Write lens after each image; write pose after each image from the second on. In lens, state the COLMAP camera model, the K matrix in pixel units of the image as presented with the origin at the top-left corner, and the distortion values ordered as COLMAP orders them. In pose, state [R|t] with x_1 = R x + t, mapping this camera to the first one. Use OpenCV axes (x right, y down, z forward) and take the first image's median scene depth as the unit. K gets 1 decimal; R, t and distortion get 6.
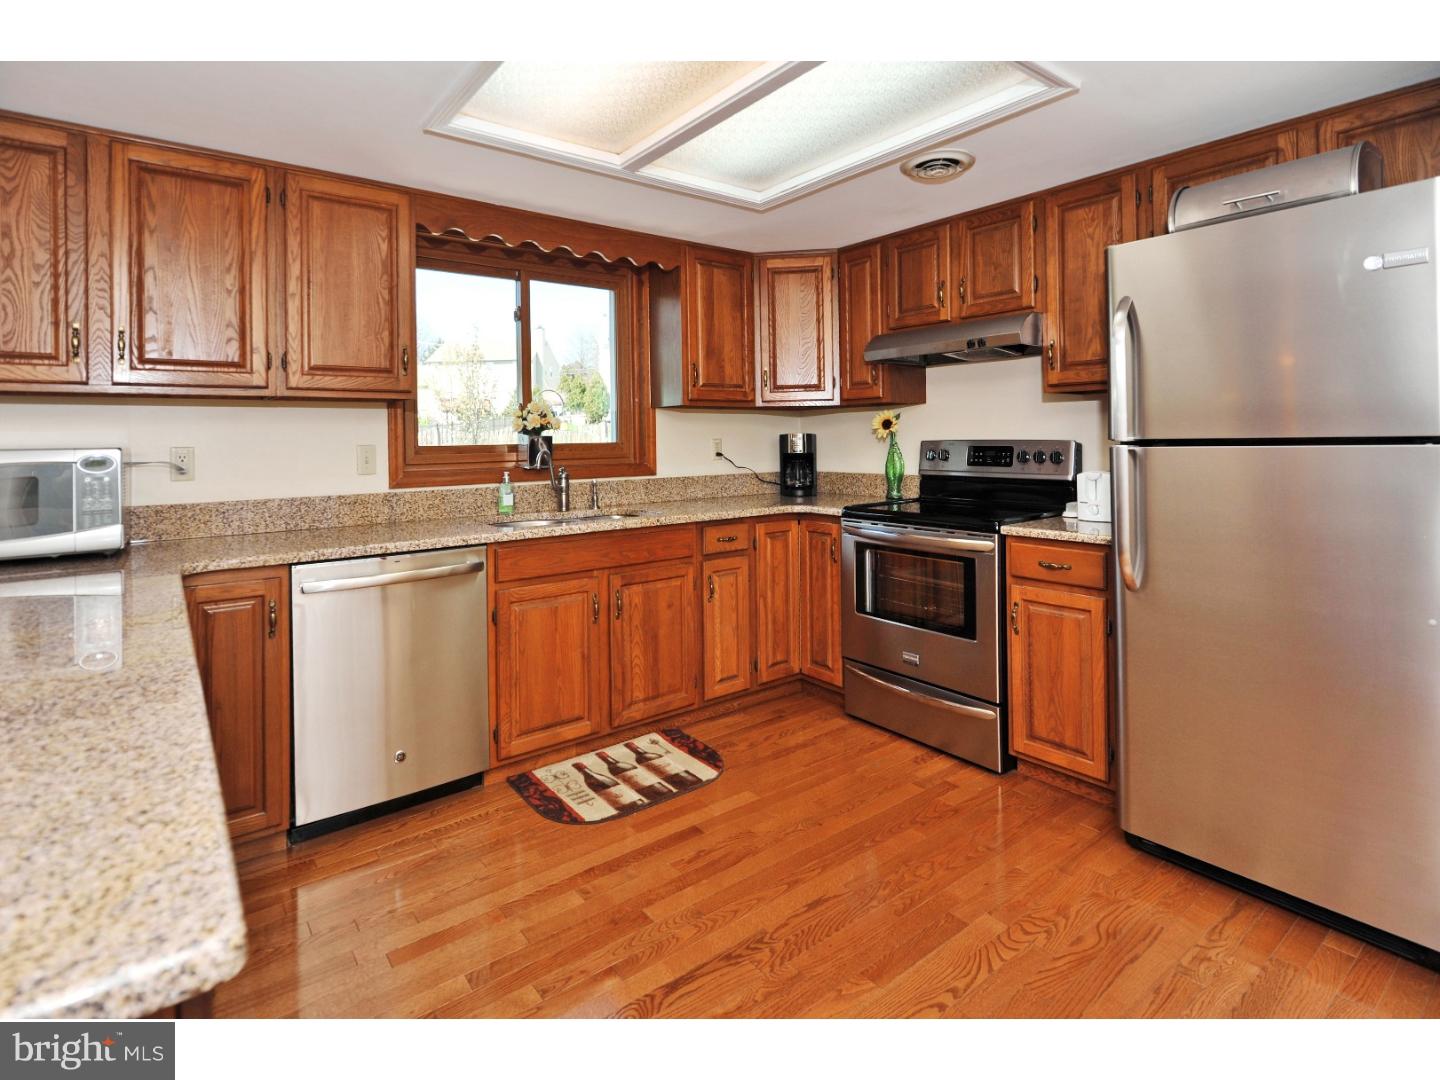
lens RADIAL K [[762.9, 0, 698.7], [0, 762.9, 444.6], [0, 0, 1]] dist [-0.004362, -0.000315]
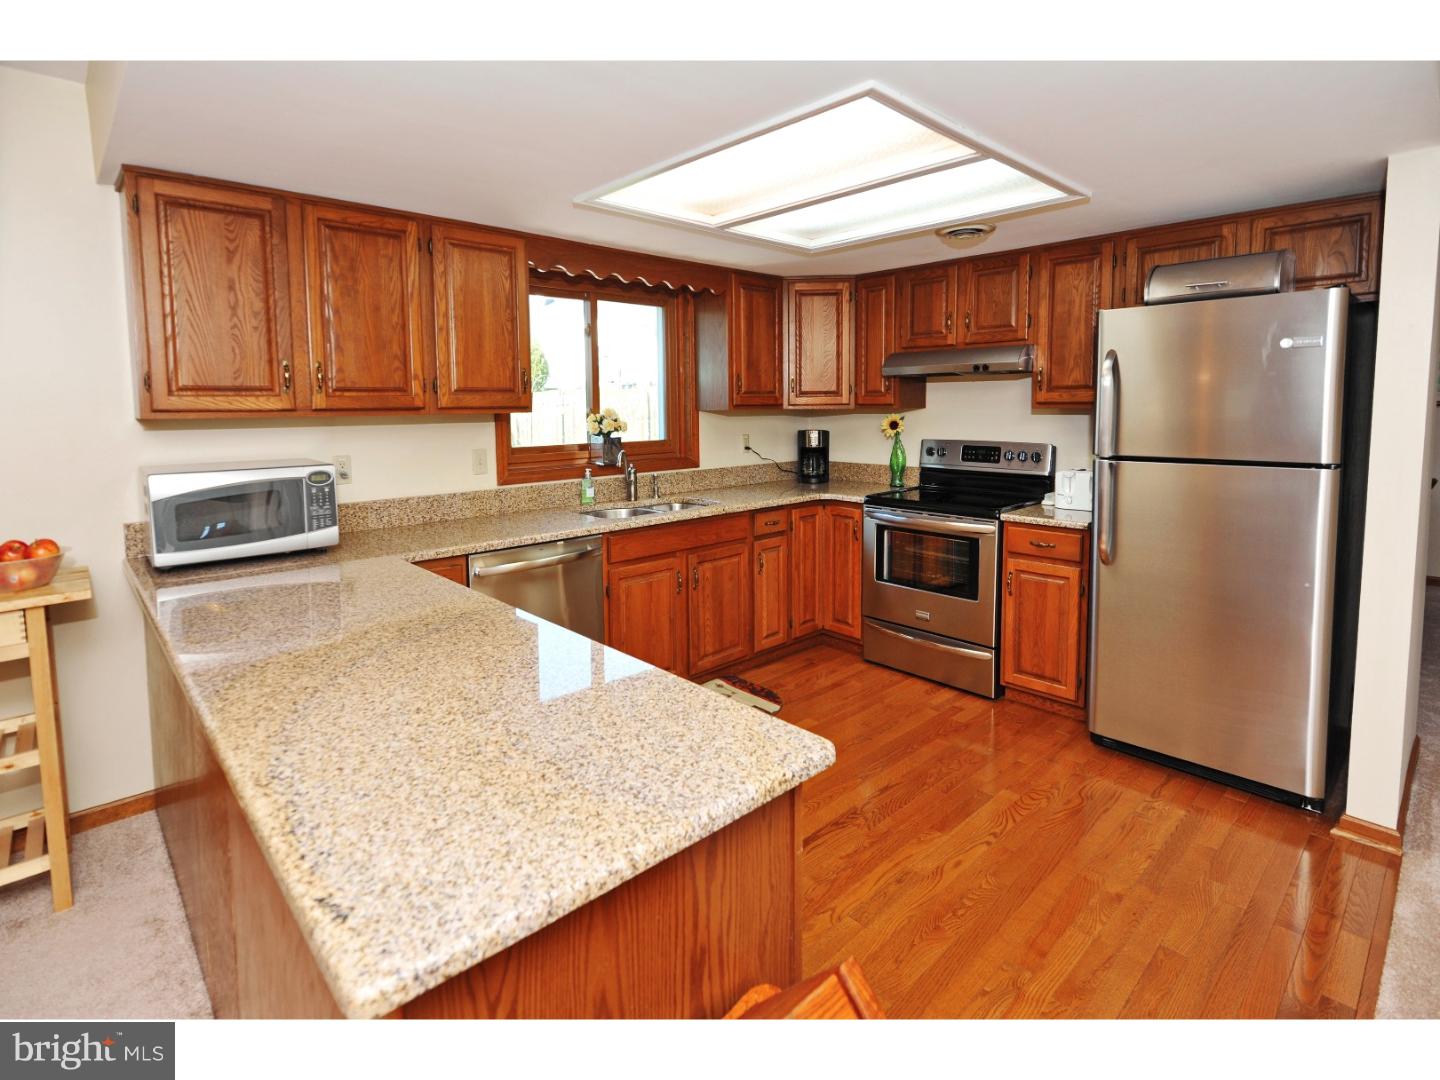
lens RADIAL K [[736.6, 0, 714.8], [0, 736.6, 478.5], [0, 0, 1]] dist [-0.001682, -0.000638]
pose [[0.995586, -0.006695, 0.093620, -0.182402], [-0.001438, 0.996248, 0.086529, -0.054228], [-0.093848, -0.086281, 0.991841, -0.171915]]
